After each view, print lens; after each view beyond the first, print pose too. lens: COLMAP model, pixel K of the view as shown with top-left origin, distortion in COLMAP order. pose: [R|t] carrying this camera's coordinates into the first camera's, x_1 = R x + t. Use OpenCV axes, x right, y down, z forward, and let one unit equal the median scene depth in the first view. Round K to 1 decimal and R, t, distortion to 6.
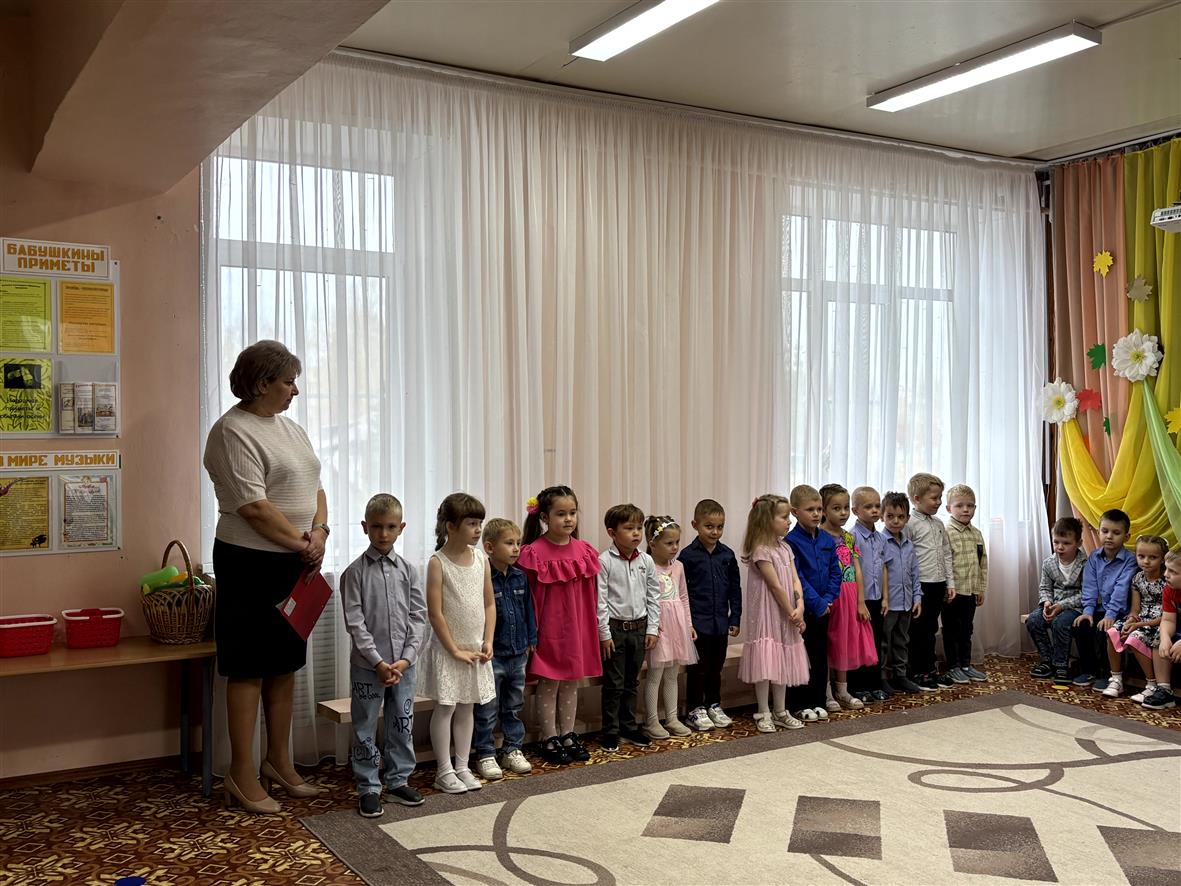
lens RADIAL K [[1137.8, 0, 589.7], [0, 1137.8, 436.3], [0, 0, 1]] dist [0.022761, 0.000000]
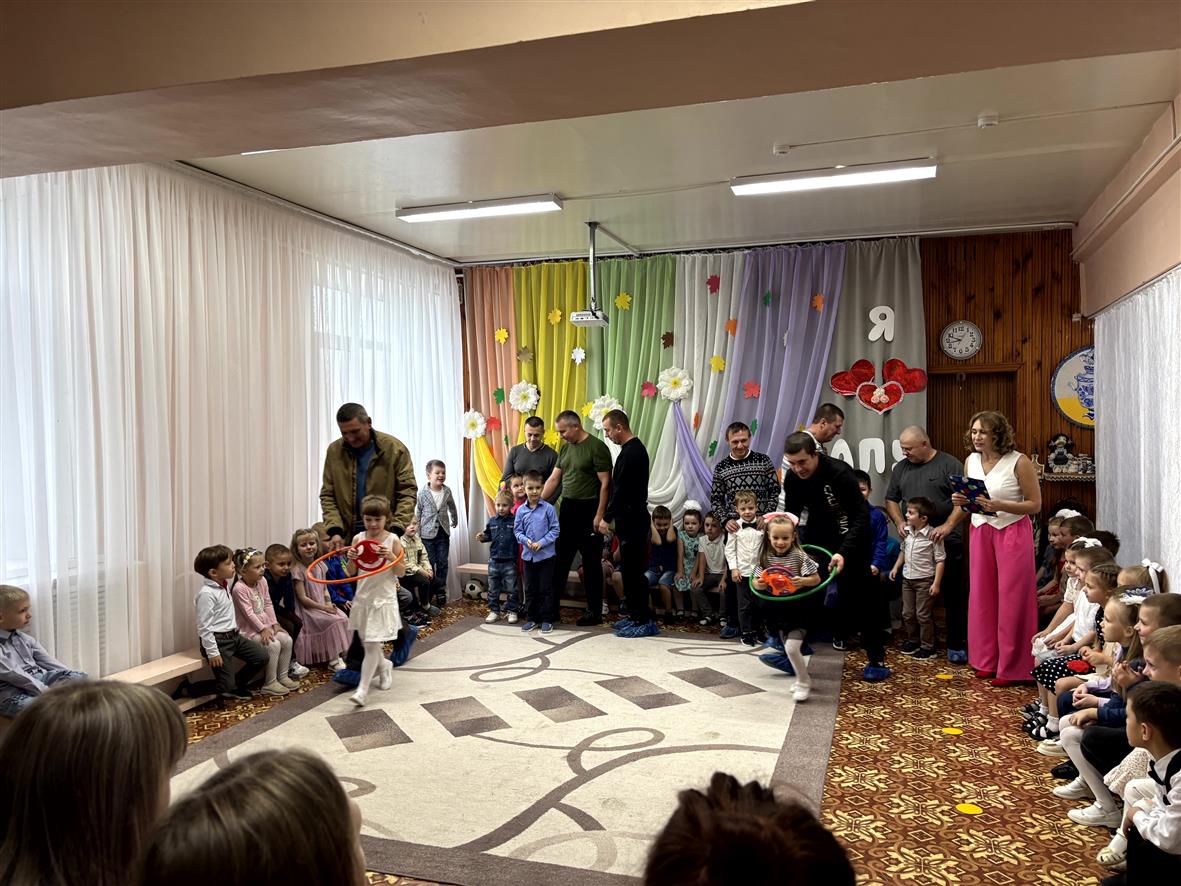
lens RADIAL K [[886.9, 0, 591.0], [0, 886.9, 456.8], [0, 0, 1]] dist [0.037531, -0.041945]
pose [[0.751988, -0.019344, 0.658893, -0.265154], [0.008775, 0.999775, 0.019337, -0.010134], [-0.659118, -0.008760, 0.751988, 0.015716]]
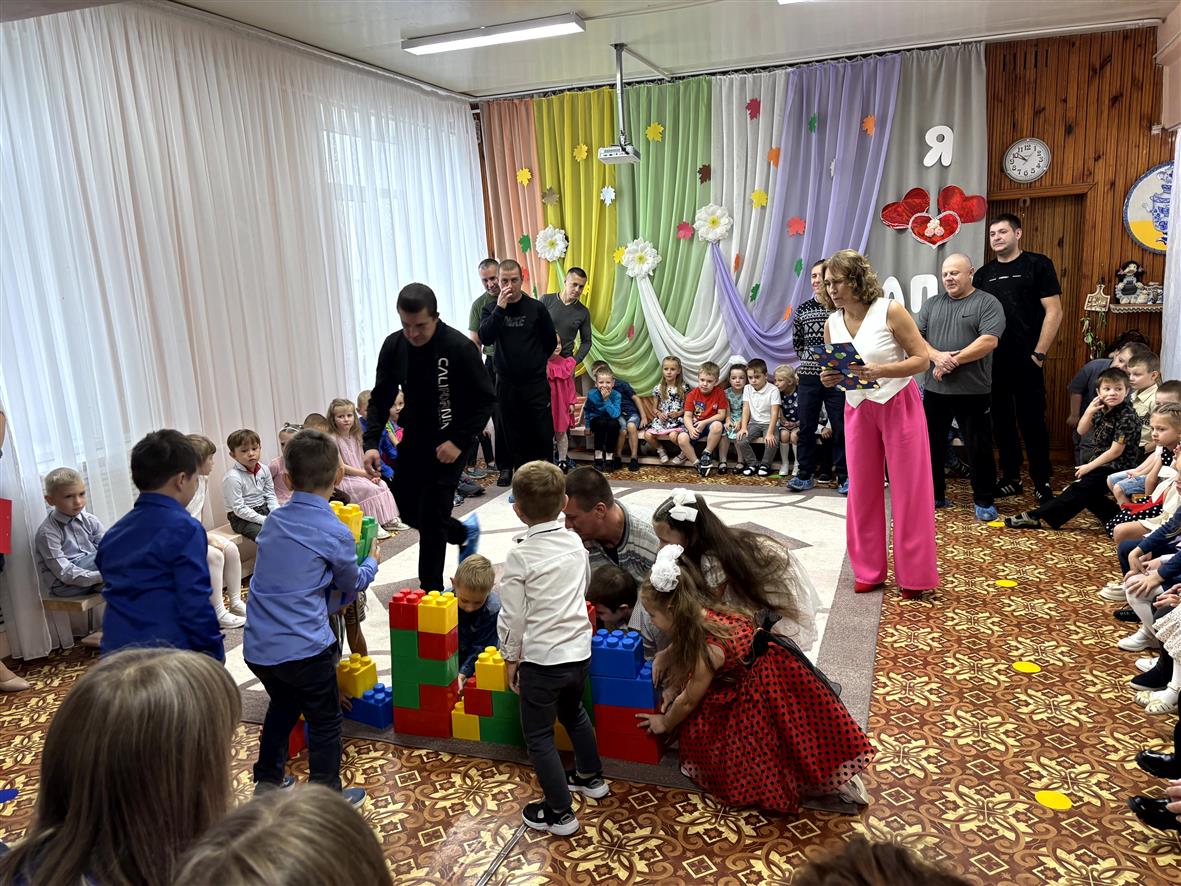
lens RADIAL K [[886.9, 0, 594.3], [0, 886.9, 453.2], [0, 0, 1]] dist [0.037531, -0.041945]
pose [[0.769877, -0.159951, 0.617822, -0.243447], [0.047495, 0.979758, 0.194469, -0.025050], [-0.636422, -0.120374, 0.761891, 0.046865]]
